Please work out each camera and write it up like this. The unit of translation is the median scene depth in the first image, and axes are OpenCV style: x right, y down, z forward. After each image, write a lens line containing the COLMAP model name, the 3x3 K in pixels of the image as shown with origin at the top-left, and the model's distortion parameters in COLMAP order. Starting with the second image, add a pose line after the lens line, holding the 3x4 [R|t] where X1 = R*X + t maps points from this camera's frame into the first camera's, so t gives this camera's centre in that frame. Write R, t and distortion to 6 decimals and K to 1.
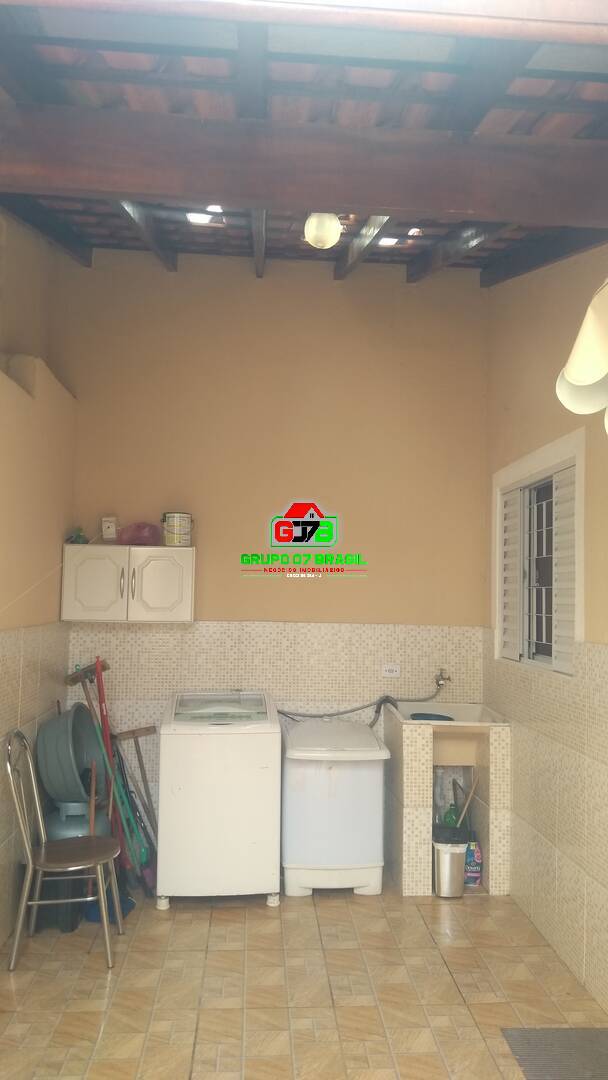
lens RADIAL K [[840.7, 0, 306.9], [0, 840.7, 537.9], [0, 0, 1]] dist [0.160106, -0.516165]
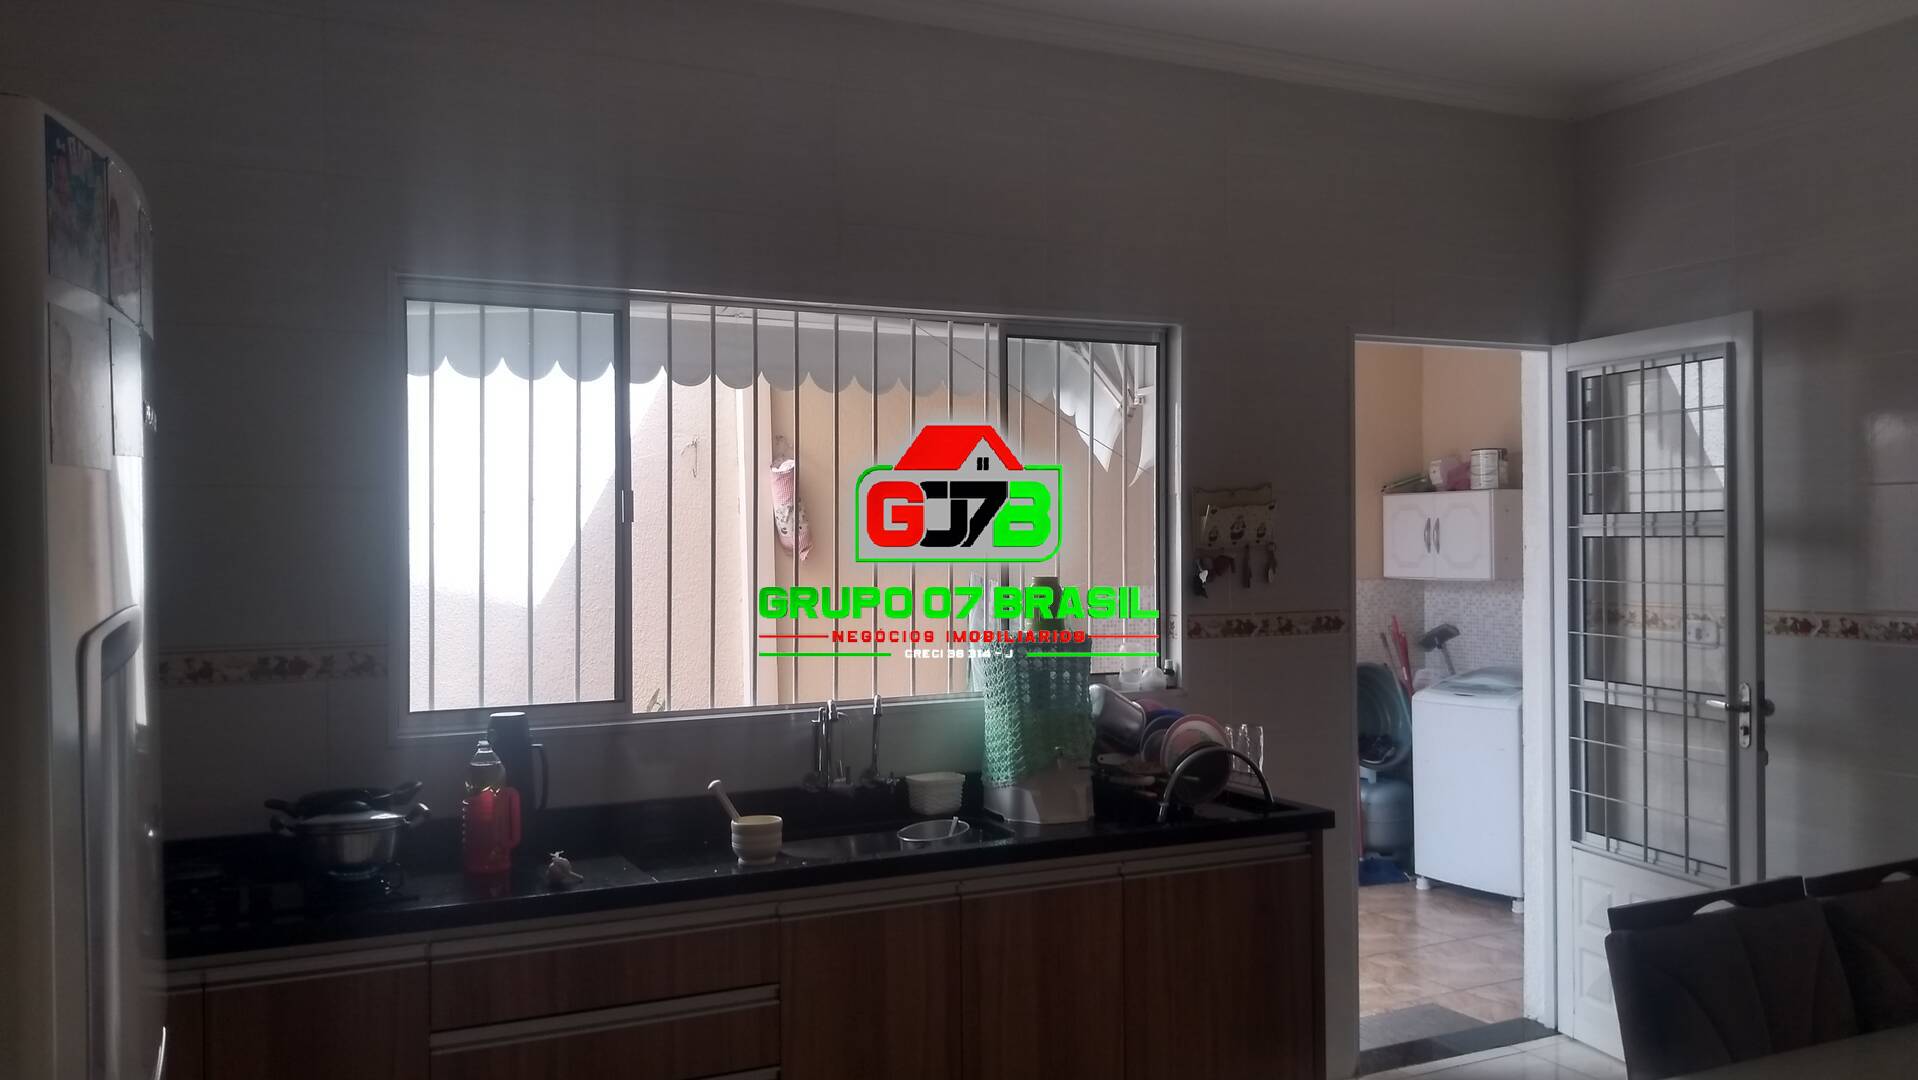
lens RADIAL K [[1505.7, 0, 956.1], [0, 1505.7, 548.7], [0, 0, 1]] dist [0.071922, -0.146031]
pose [[0.378100, -0.014379, -0.925653, 1.084654], [0.077812, 0.996835, 0.016300, 0.003030], [0.922489, -0.078190, 0.378022, -0.053137]]
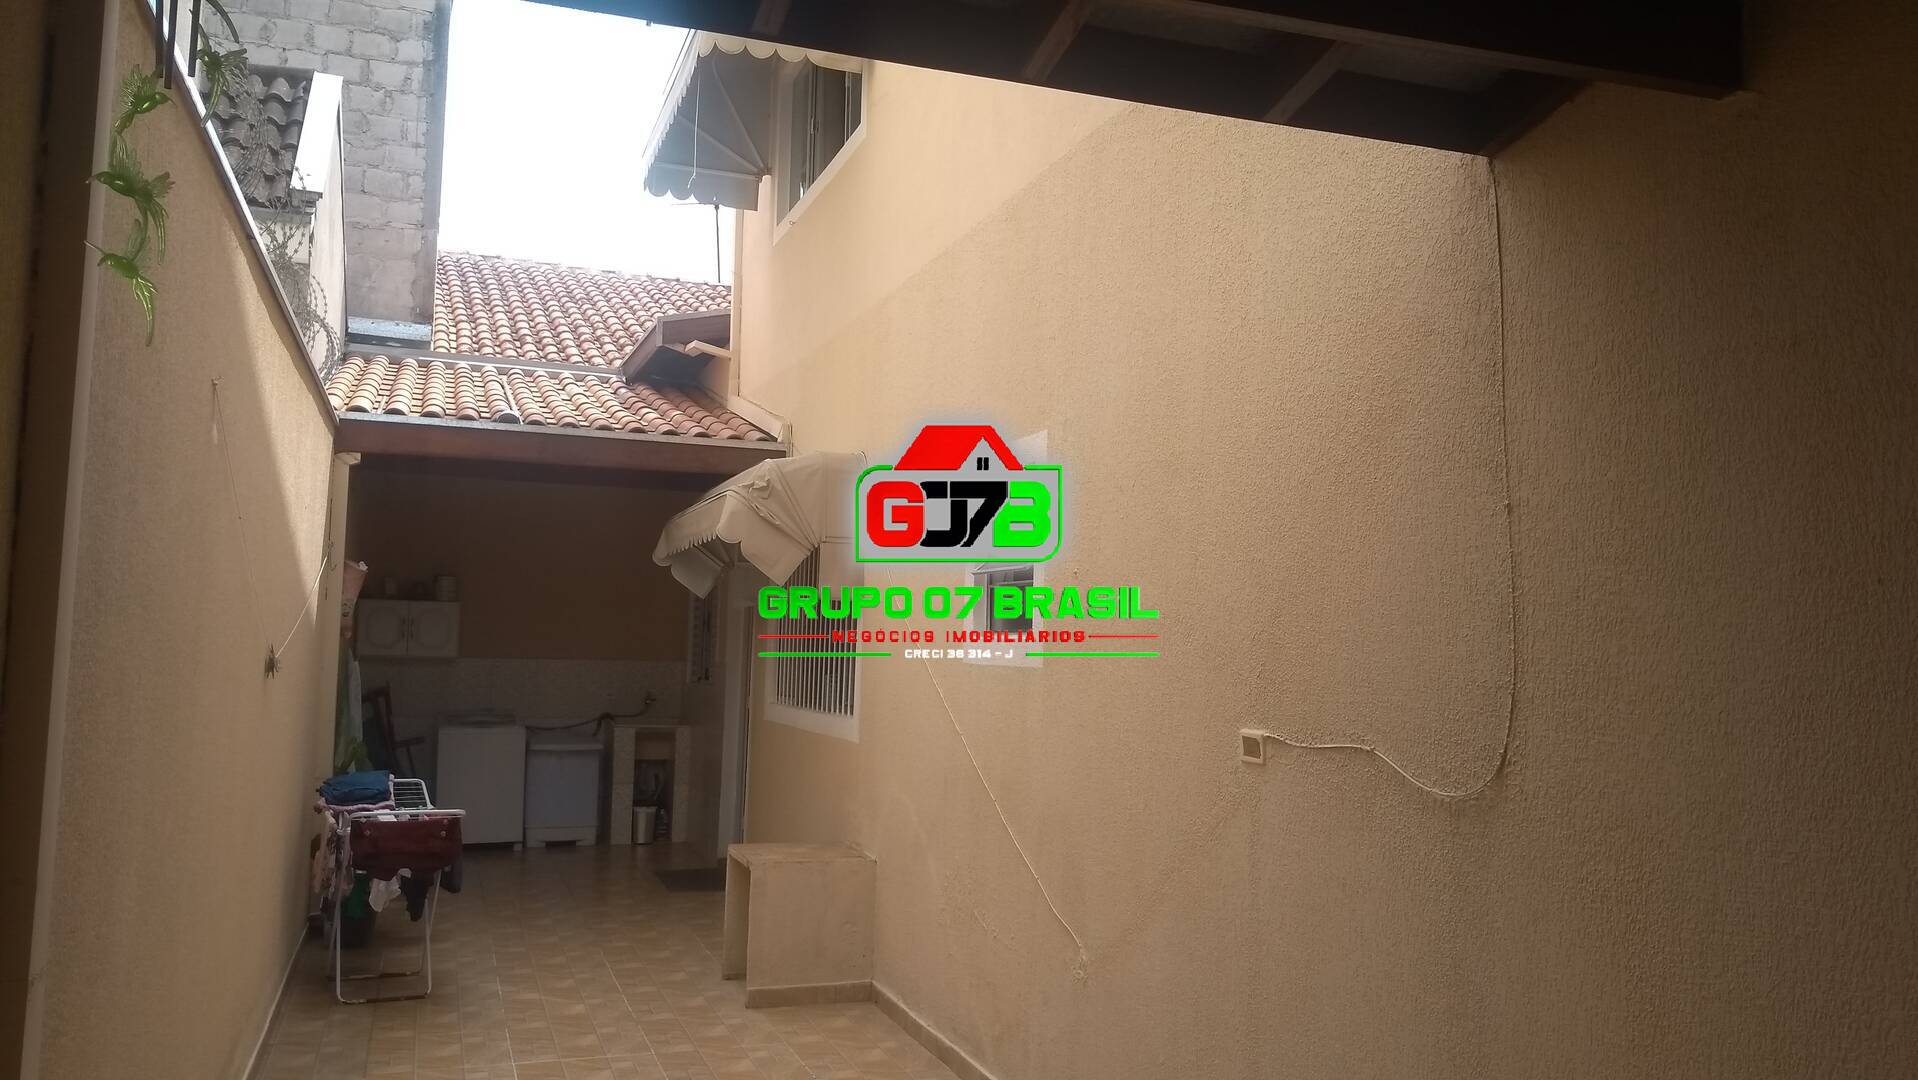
lens RADIAL K [[1507.3, 0, 964.0], [0, 1507.3, 541.7], [0, 0, 1]] dist [0.053060, -0.105453]
pose [[0.961269, 0.021128, 0.274801, -0.027696], [-0.021057, 0.999773, -0.003210, -0.097488], [-0.274807, -0.002701, 0.961496, -1.599931]]
